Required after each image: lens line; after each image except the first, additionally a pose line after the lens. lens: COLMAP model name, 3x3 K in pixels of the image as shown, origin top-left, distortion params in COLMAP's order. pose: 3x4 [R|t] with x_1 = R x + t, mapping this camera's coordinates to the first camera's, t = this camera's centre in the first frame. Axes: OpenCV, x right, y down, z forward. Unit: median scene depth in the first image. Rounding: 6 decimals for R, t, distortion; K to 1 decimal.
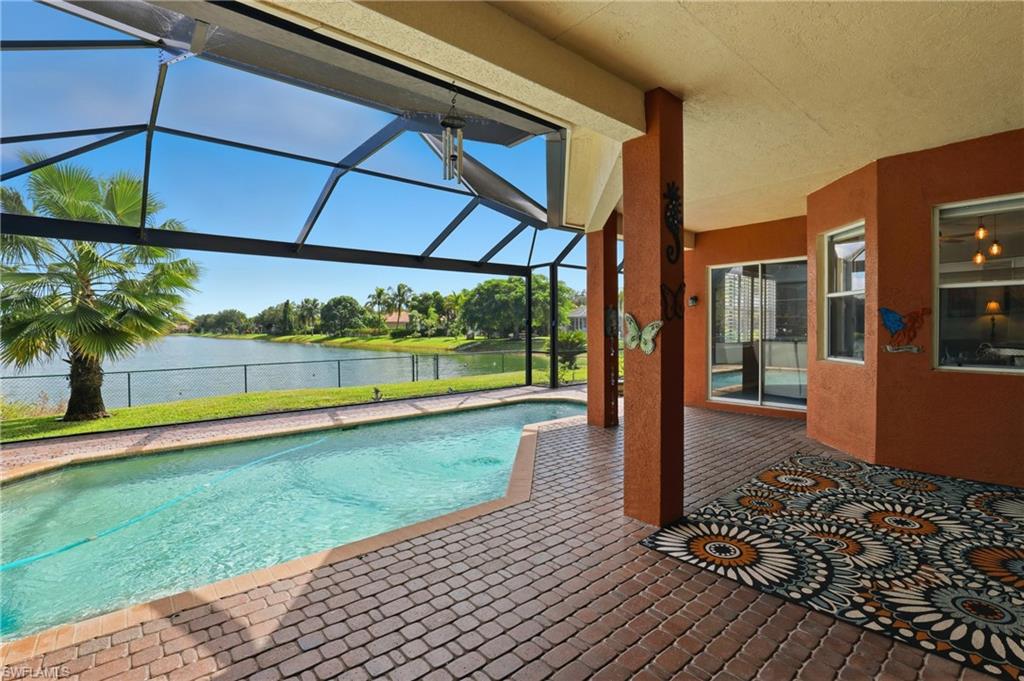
lens RADIAL K [[470.6, 0, 520.3], [0, 470.6, 329.6], [0, 0, 1]] dist [-0.029915, 0.000932]
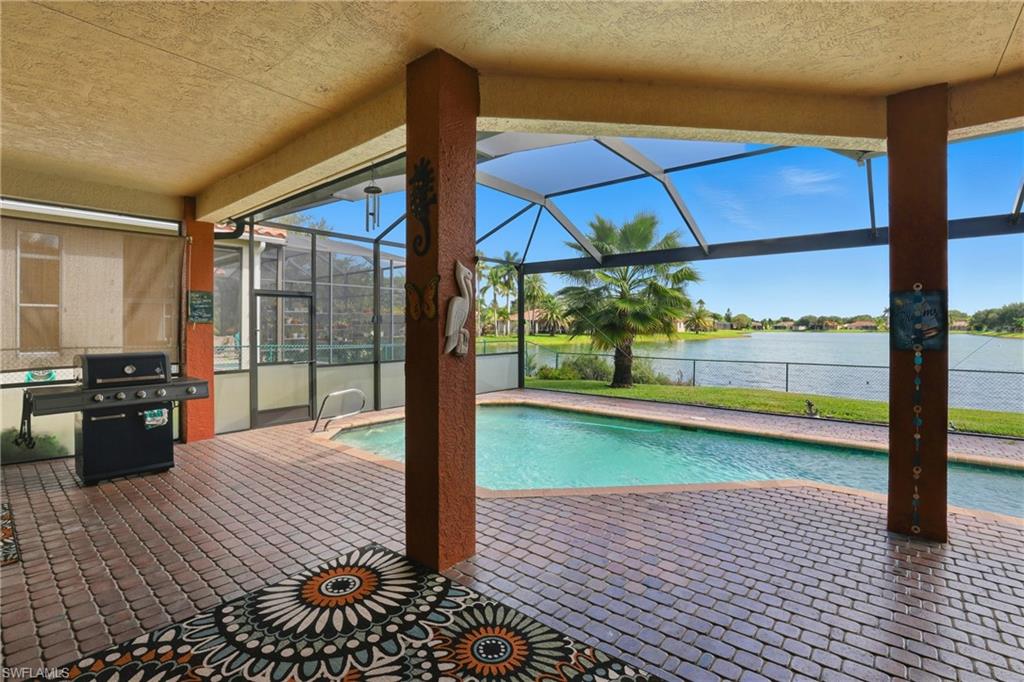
lens RADIAL K [[470.6, 0, 520.3], [0, 470.6, 330.1], [0, 0, 1]] dist [-0.029915, 0.000932]
pose [[0.167410, 0.015777, -0.985761, 1.195494], [-0.007221, 0.999865, 0.014776, -0.022367], [0.985861, 0.004645, 0.167501, 1.048739]]
